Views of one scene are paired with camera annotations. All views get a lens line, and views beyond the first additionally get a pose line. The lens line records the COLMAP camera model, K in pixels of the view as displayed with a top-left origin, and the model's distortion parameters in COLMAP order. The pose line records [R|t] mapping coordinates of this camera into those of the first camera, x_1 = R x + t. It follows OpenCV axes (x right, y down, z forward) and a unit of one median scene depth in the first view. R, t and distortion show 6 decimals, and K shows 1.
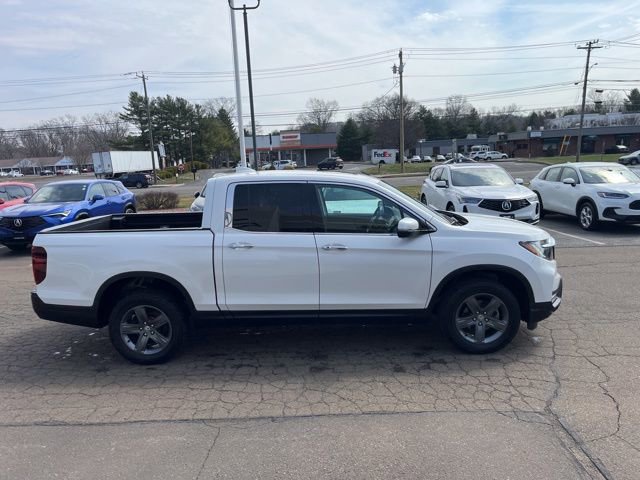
lens RADIAL K [[488.1, 0, 319.2], [0, 488.1, 230.5], [0, 0, 1]] dist [0.079017, -0.099208]
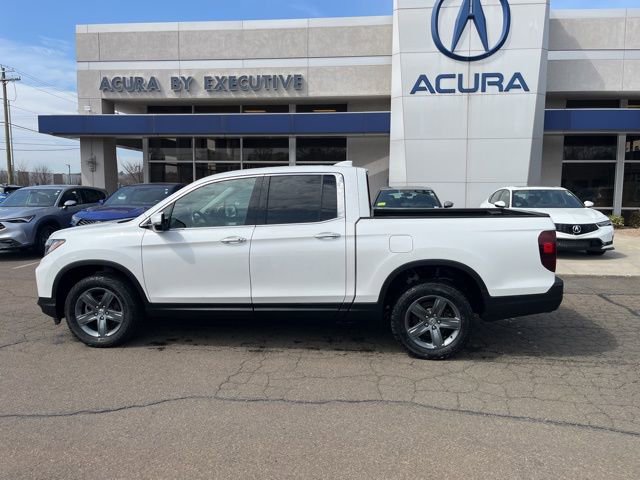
lens RADIAL K [[485.1, 0, 317.9], [0, 485.1, 232.5], [0, 0, 1]] dist [0.083564, -0.115210]
pose [[-0.995373, 0.035505, 0.089282, -0.206762], [0.055418, 0.971233, 0.231593, -0.247155], [-0.078491, 0.235470, -0.968707, 2.237276]]
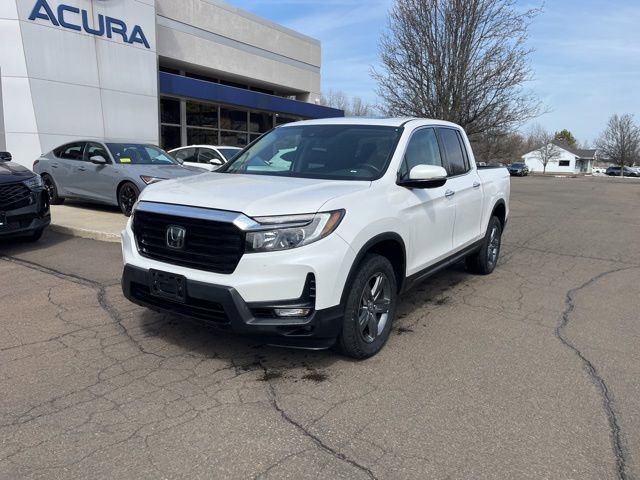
lens RADIAL K [[484.5, 0, 320.0], [0, 484.5, 240.0], [0, 0, 1]] dist [0.080009, -0.108998]
pose [[-0.519584, 0.169659, -0.837405, 0.937428], [-0.130410, 0.952857, 0.273965, -0.158183], [0.844408, 0.251554, -0.472964, 1.588998]]
